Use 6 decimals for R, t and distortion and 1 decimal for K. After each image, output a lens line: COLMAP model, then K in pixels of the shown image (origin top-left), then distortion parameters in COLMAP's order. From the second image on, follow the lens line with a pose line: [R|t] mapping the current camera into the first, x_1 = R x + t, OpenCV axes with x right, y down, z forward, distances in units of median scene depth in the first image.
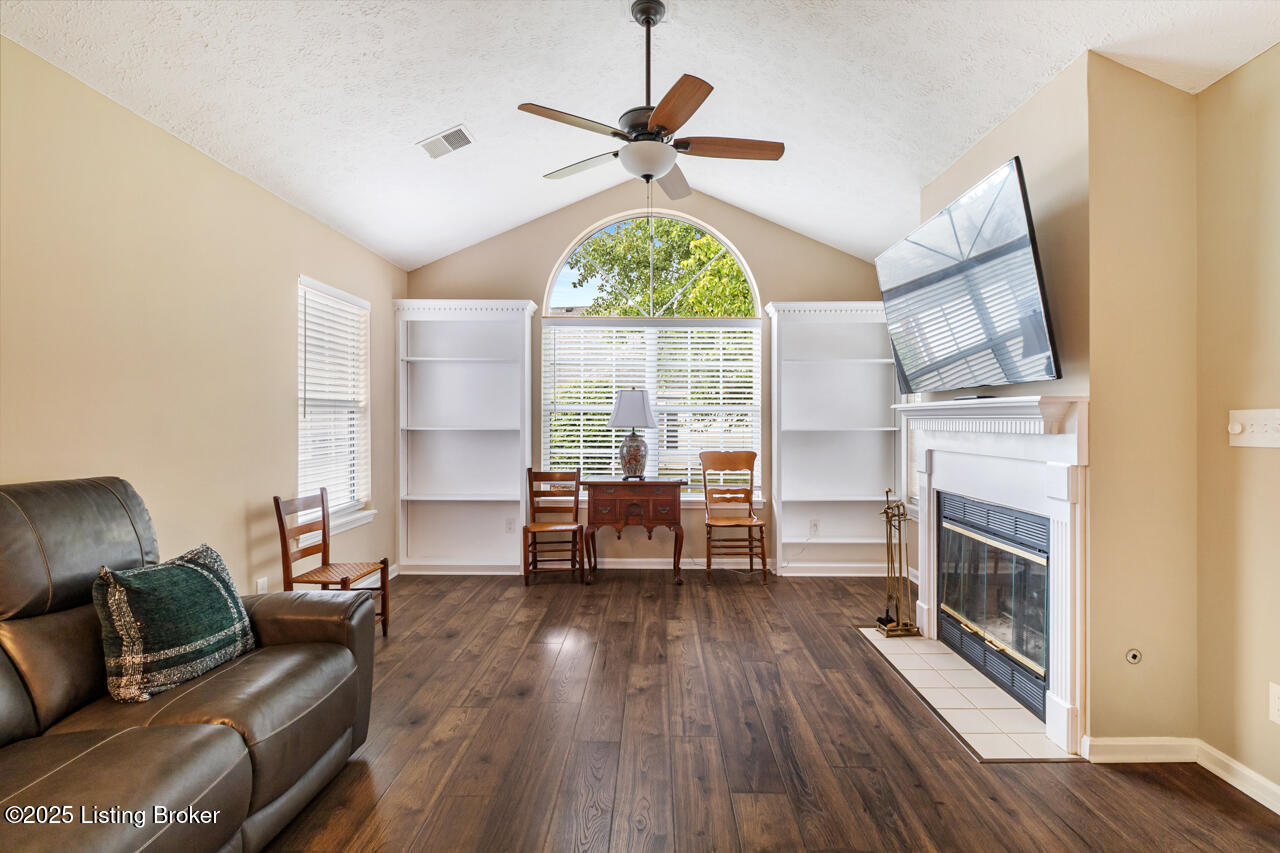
lens RADIAL K [[604.4, 0, 642.3], [0, 604.4, 410.9], [0, 0, 1]] dist [-0.002363, -0.001391]
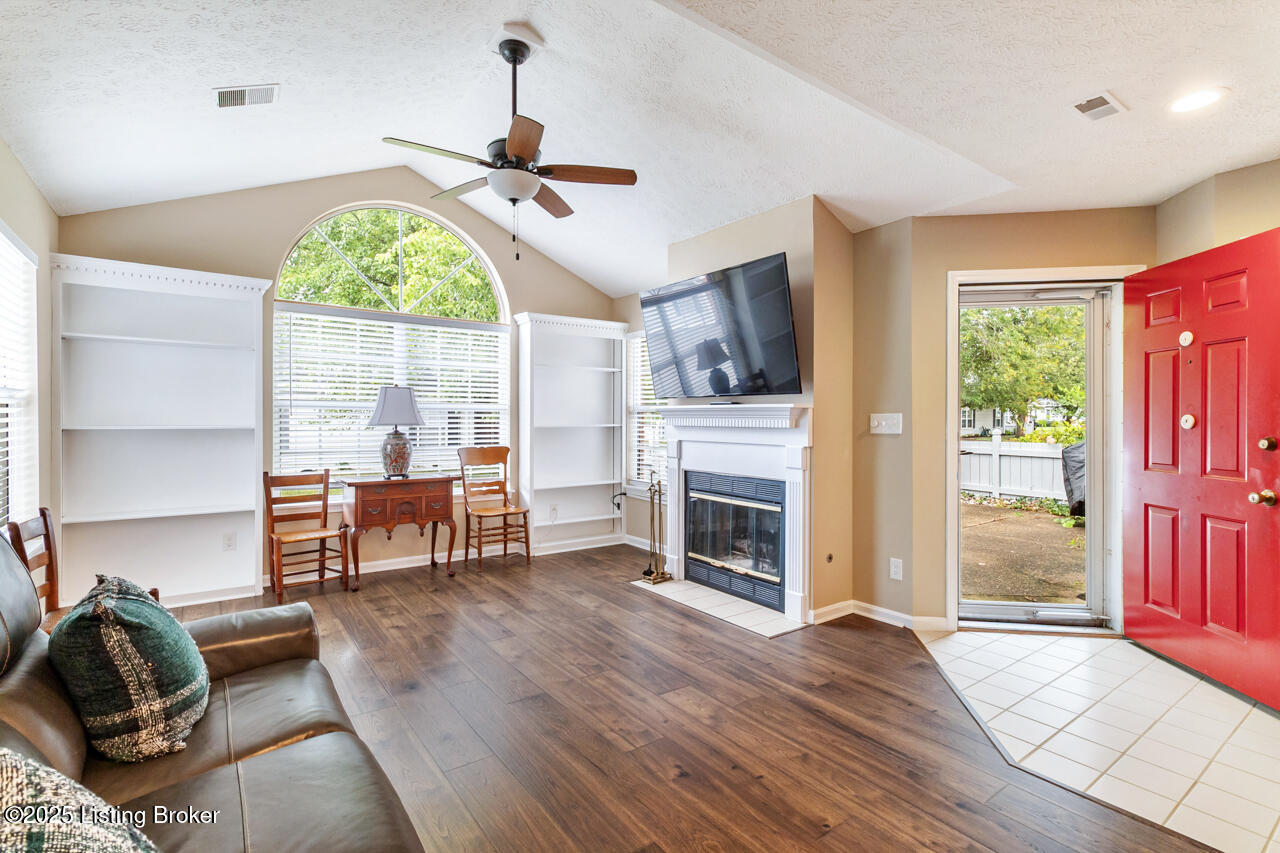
lens RADIAL K [[617.2, 0, 623.2], [0, 617.2, 409.3], [0, 0, 1]] dist [0.001787, 0.000697]
pose [[0.805643, 0.010481, 0.592308, -0.336865], [-0.012075, 0.999926, -0.001269, -0.001649], [-0.592278, -0.006129, 0.805710, -0.027463]]
